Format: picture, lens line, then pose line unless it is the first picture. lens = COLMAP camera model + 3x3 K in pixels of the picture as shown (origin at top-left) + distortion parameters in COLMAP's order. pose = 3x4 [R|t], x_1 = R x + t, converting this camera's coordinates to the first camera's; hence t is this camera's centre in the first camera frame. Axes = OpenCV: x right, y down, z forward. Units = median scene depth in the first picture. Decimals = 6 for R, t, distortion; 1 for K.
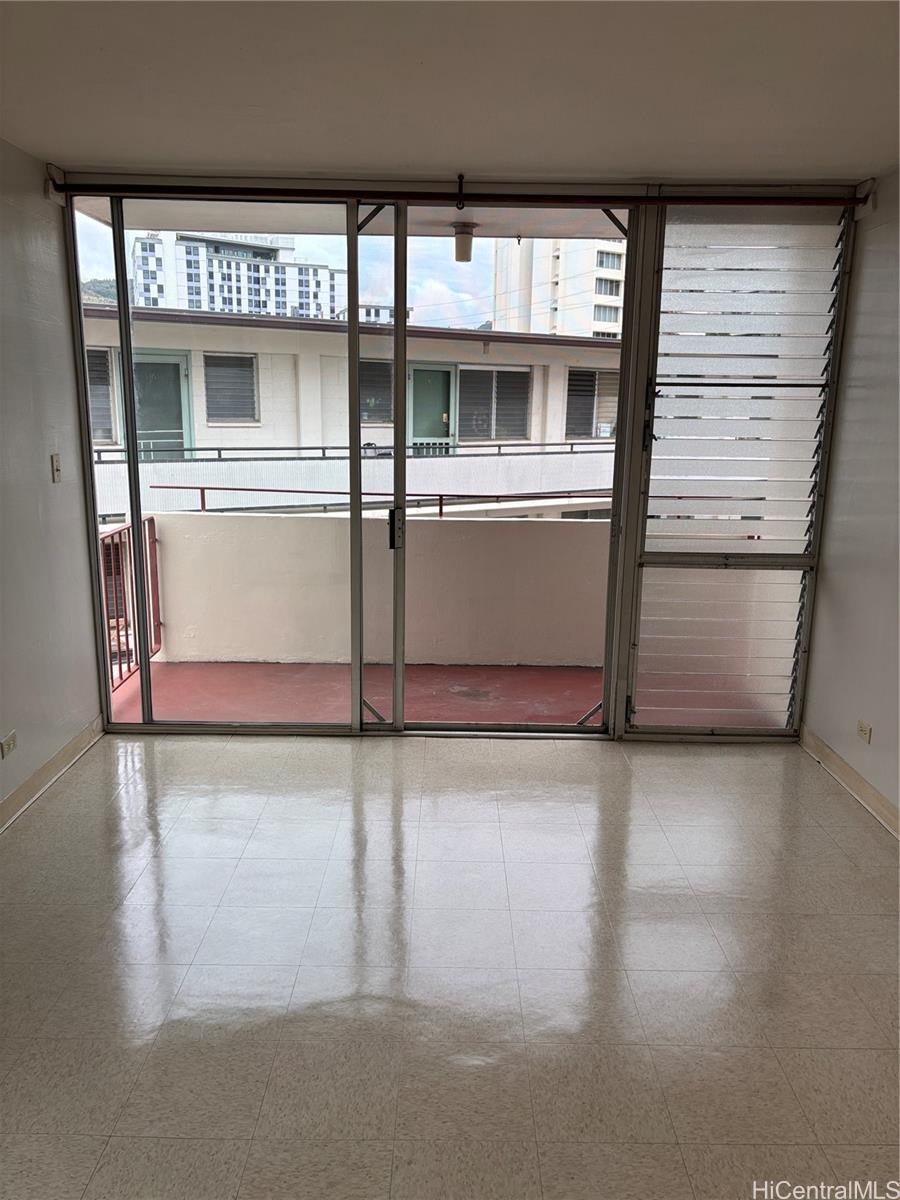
lens RADIAL K [[896.5, 0, 450.0], [0, 896.5, 600.0], [0, 0, 1]] dist [0.066982, -0.083828]
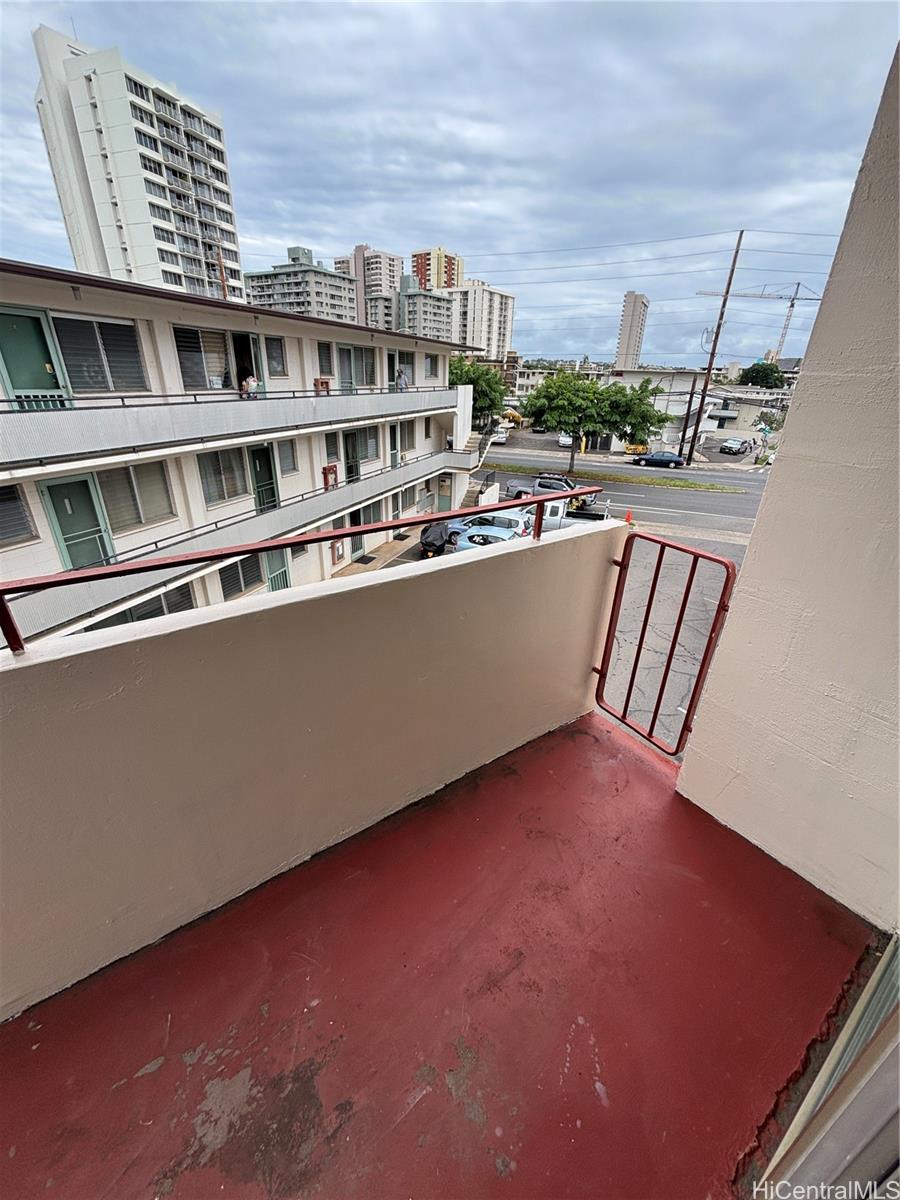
lens RADIAL K [[478.7, 0, 457.8], [0, 478.7, 600.1], [0, 0, 1]] dist [0.001154, 0.000101]
pose [[0.805517, -0.243446, 0.540255, 0.010023], [0.109510, 0.957166, 0.268032, -0.047690], [-0.582365, -0.156741, 0.797673, 0.260860]]
